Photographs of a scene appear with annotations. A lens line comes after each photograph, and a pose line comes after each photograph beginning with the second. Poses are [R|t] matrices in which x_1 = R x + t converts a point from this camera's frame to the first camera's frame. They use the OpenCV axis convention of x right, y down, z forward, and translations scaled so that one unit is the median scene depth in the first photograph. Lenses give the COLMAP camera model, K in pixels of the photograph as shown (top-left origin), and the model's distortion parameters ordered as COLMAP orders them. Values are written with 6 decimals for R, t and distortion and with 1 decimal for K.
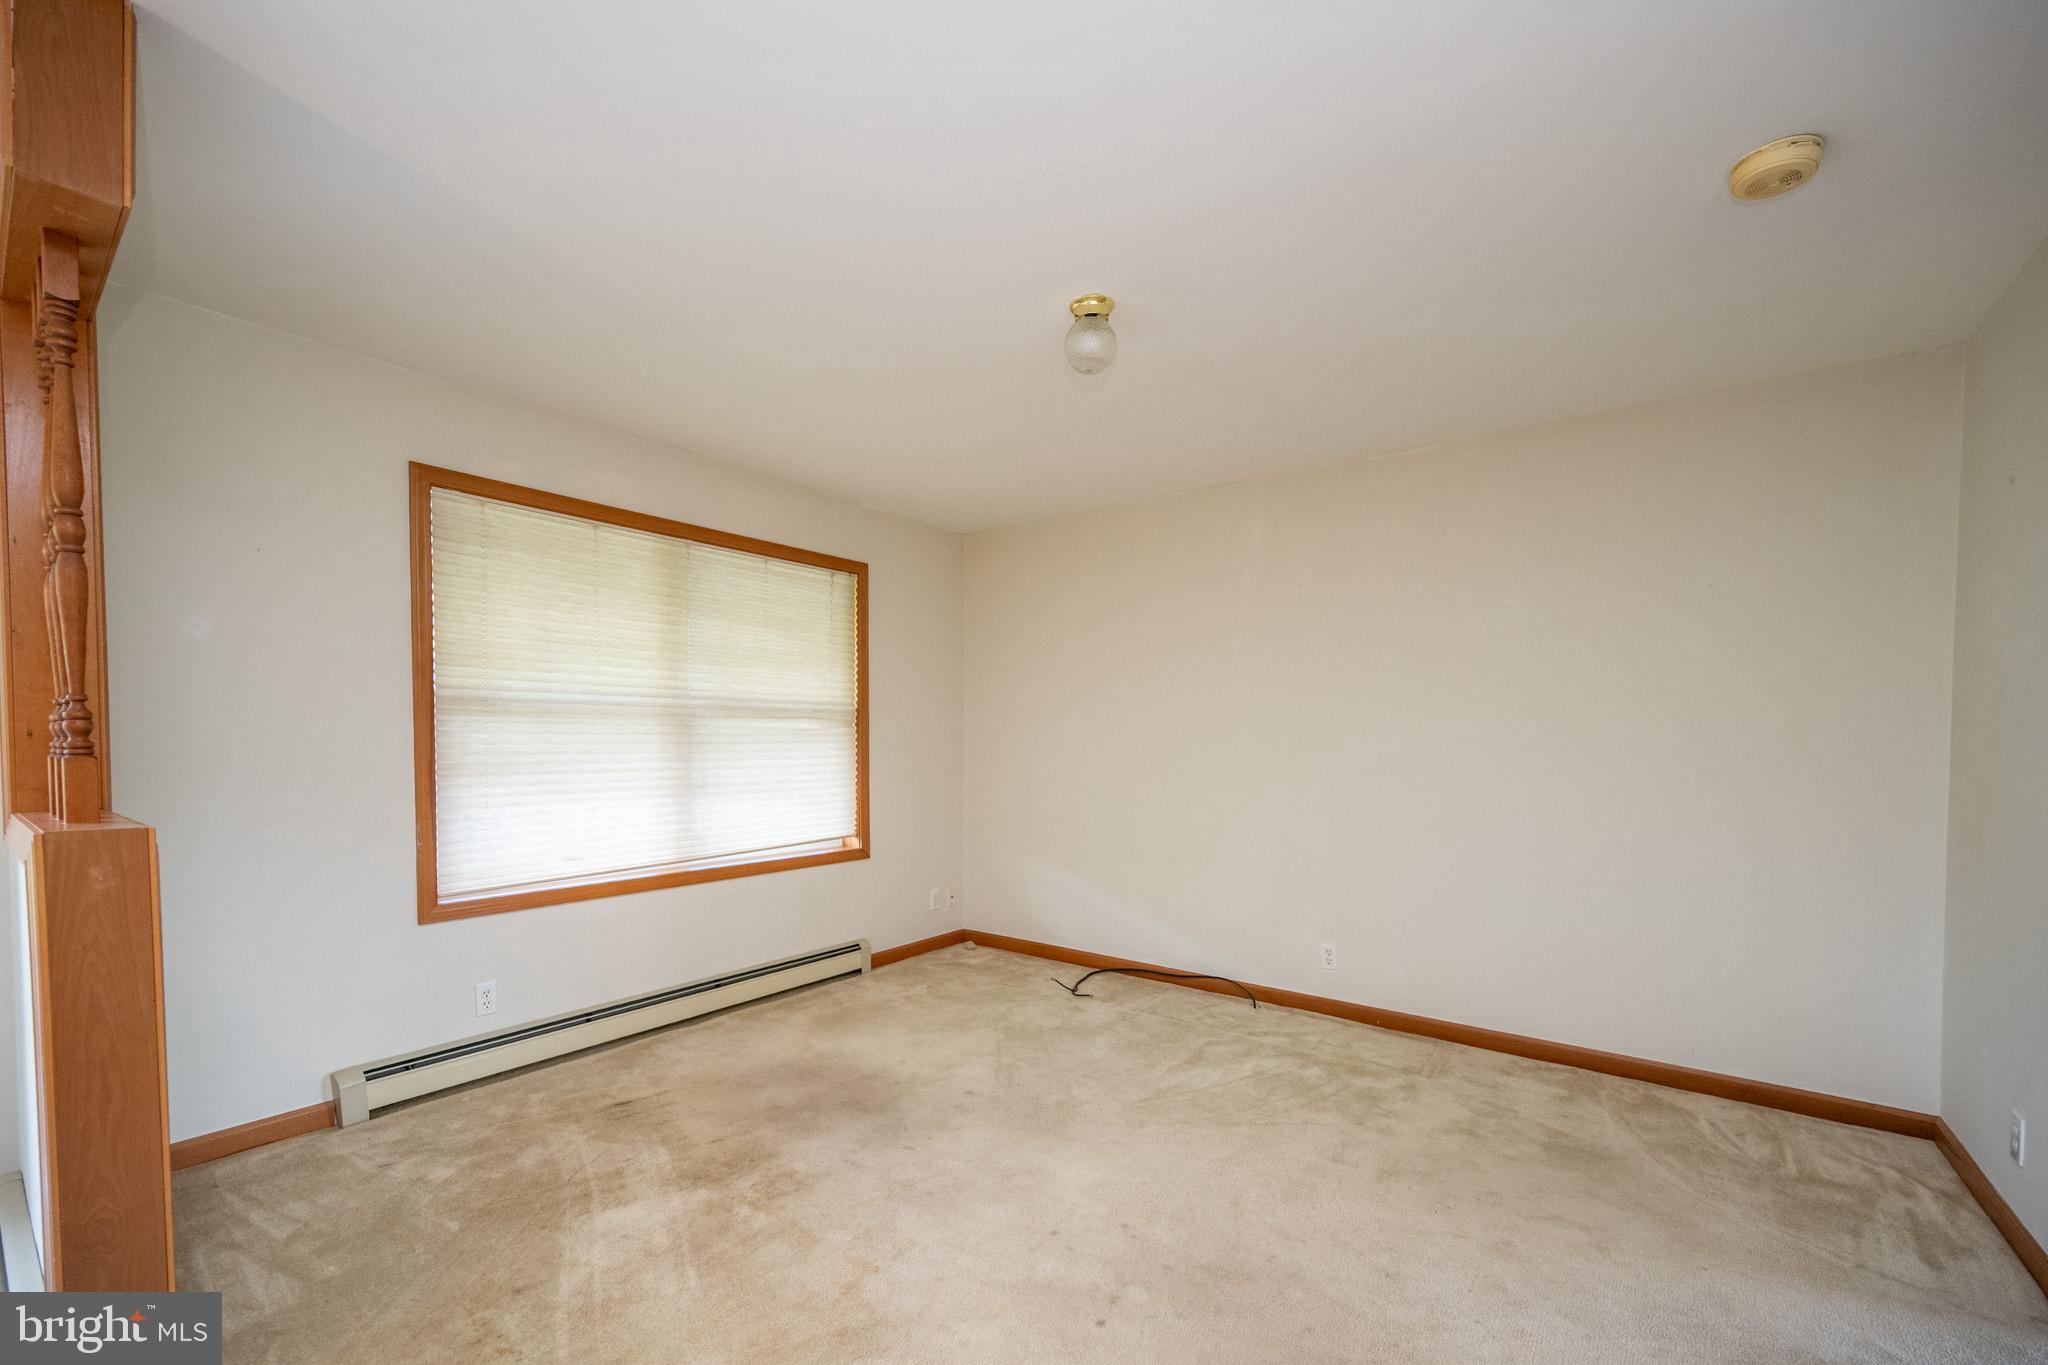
lens RADIAL K [[816.7, 0, 1012.6], [0, 816.7, 765.2], [0, 0, 1]] dist [-0.003699, 0.000626]
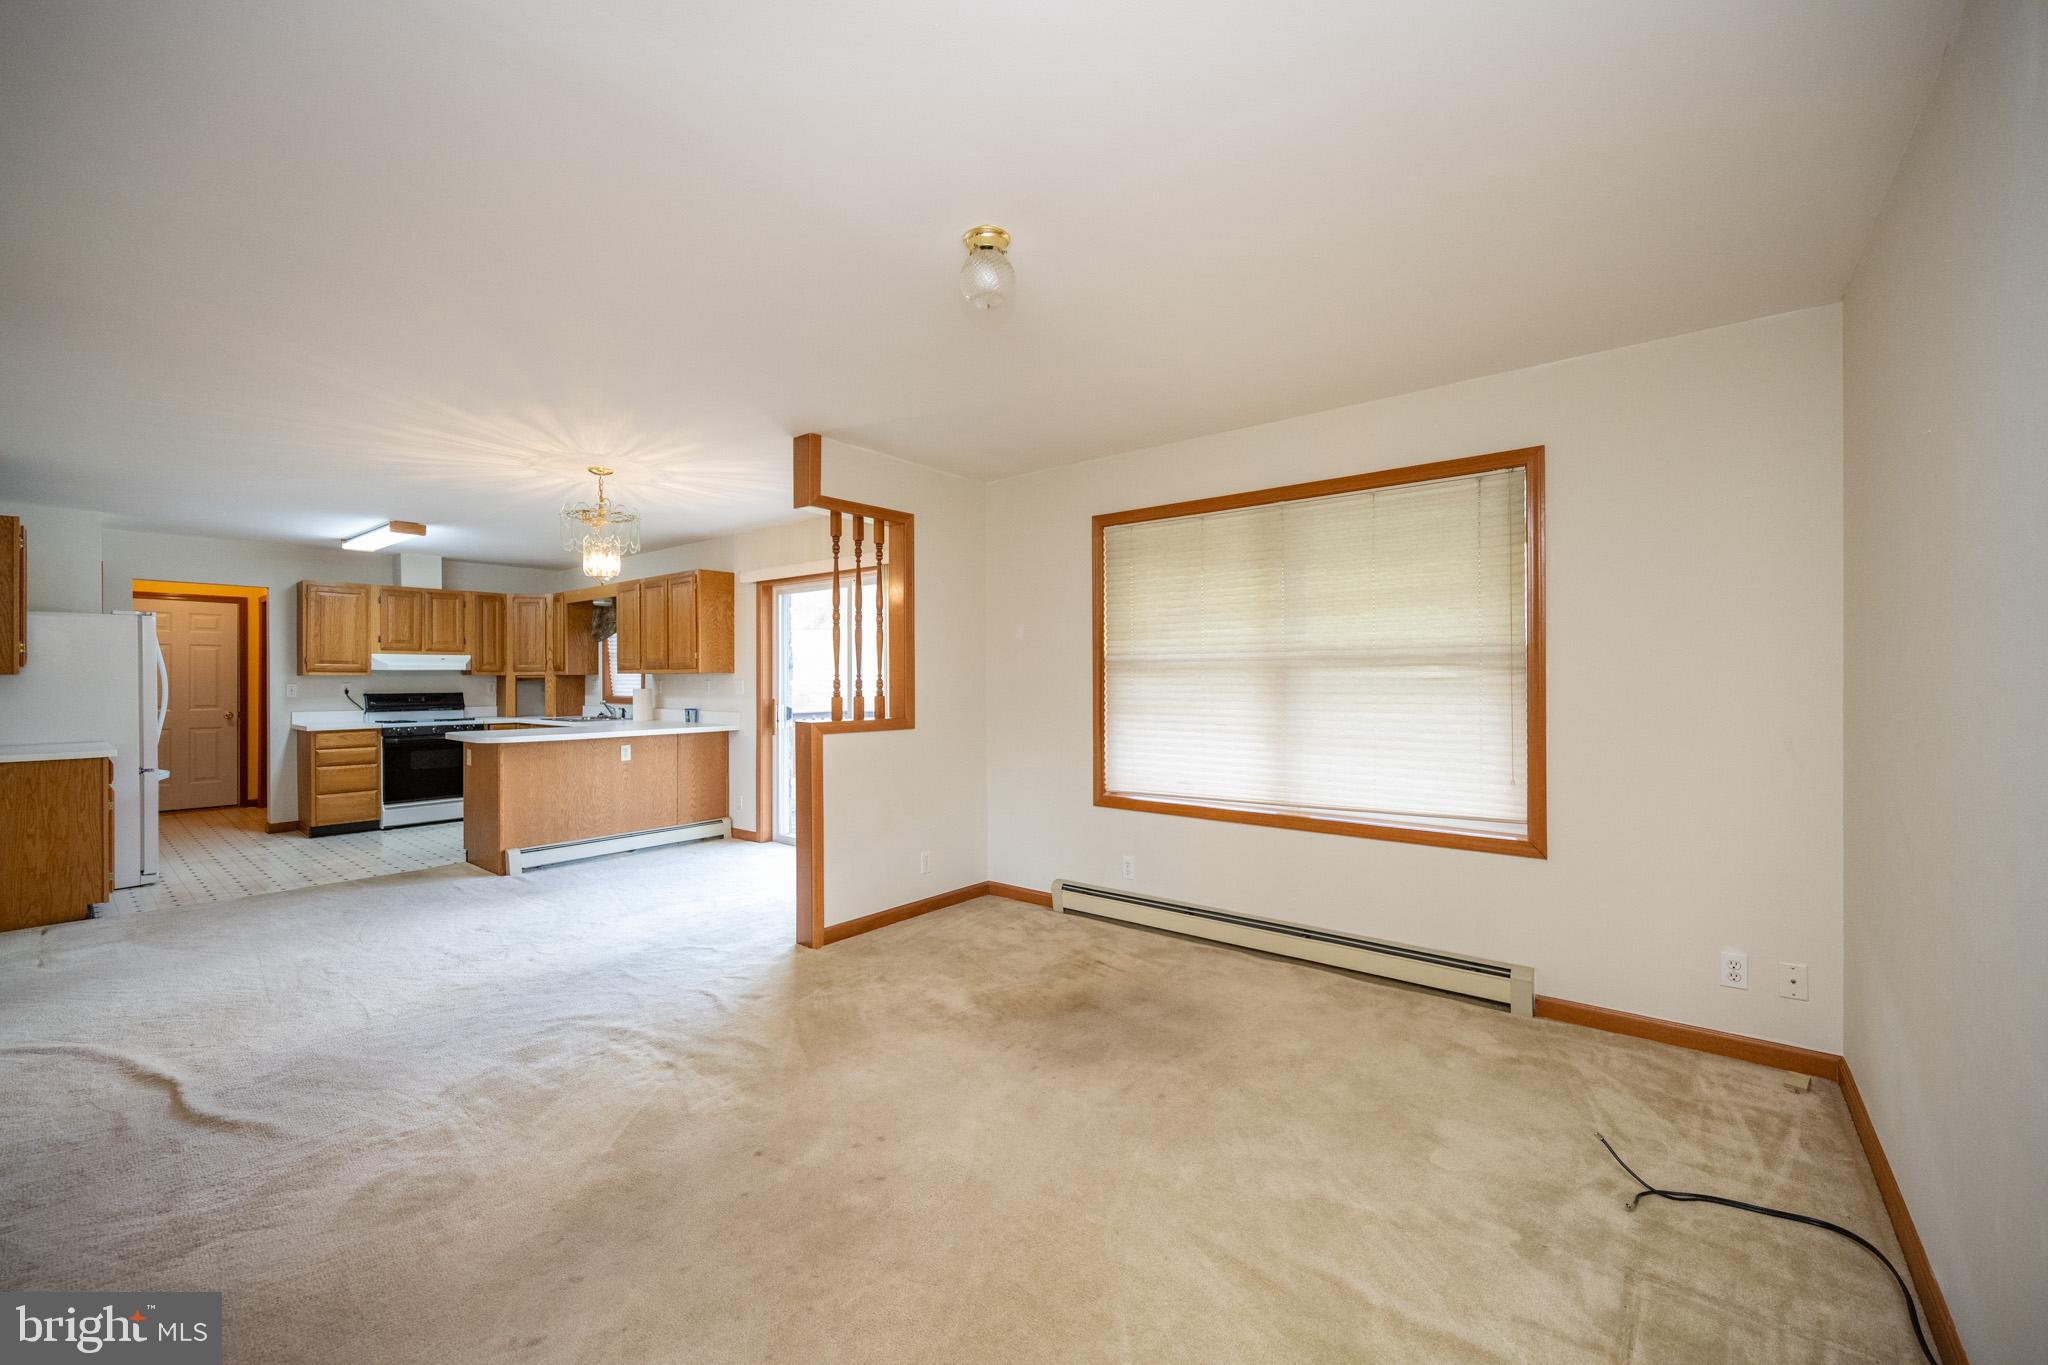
lens RADIAL K [[816.7, 0, 1018.7], [0, 816.7, 682.7], [0, 0, 1]] dist [-0.003699, 0.000626]
pose [[-0.031840, 0.002145, -0.999491, 0.678057], [-0.027648, 0.999613, 0.003026, -0.035035], [0.999111, 0.027730, -0.031769, 0.702021]]
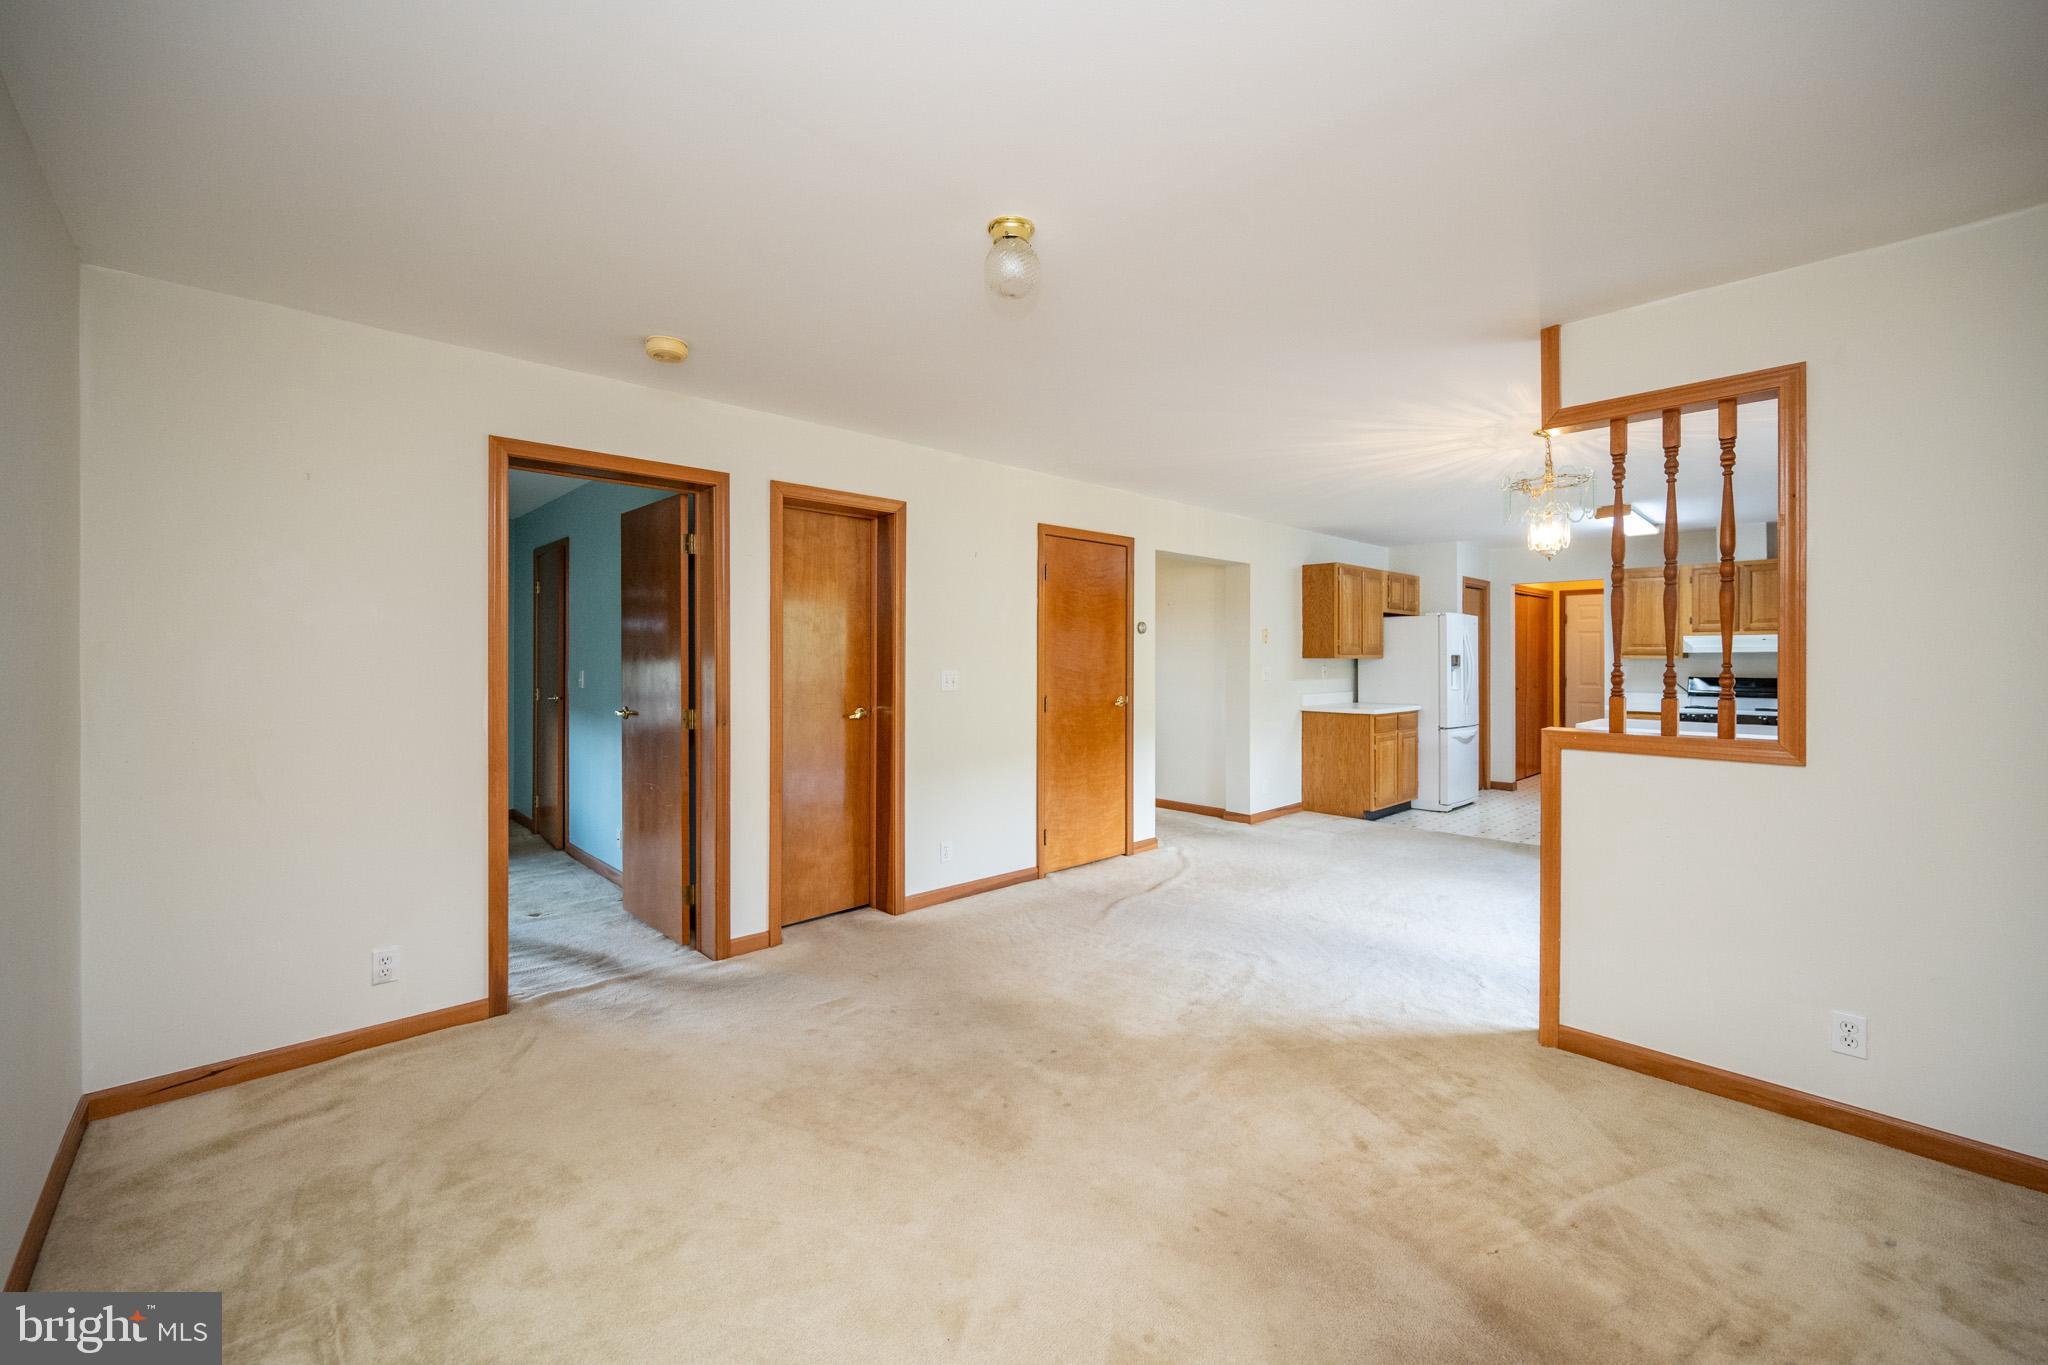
lens RADIAL K [[816.7, 0, 1030.1], [0, 816.7, 661.4], [0, 0, 1]] dist [-0.003699, 0.000626]
pose [[-0.987923, -0.003781, 0.154901, -0.046126], [0.001327, 0.999459, 0.032862, -0.063236], [-0.154942, 0.032671, -0.987383, 1.250470]]
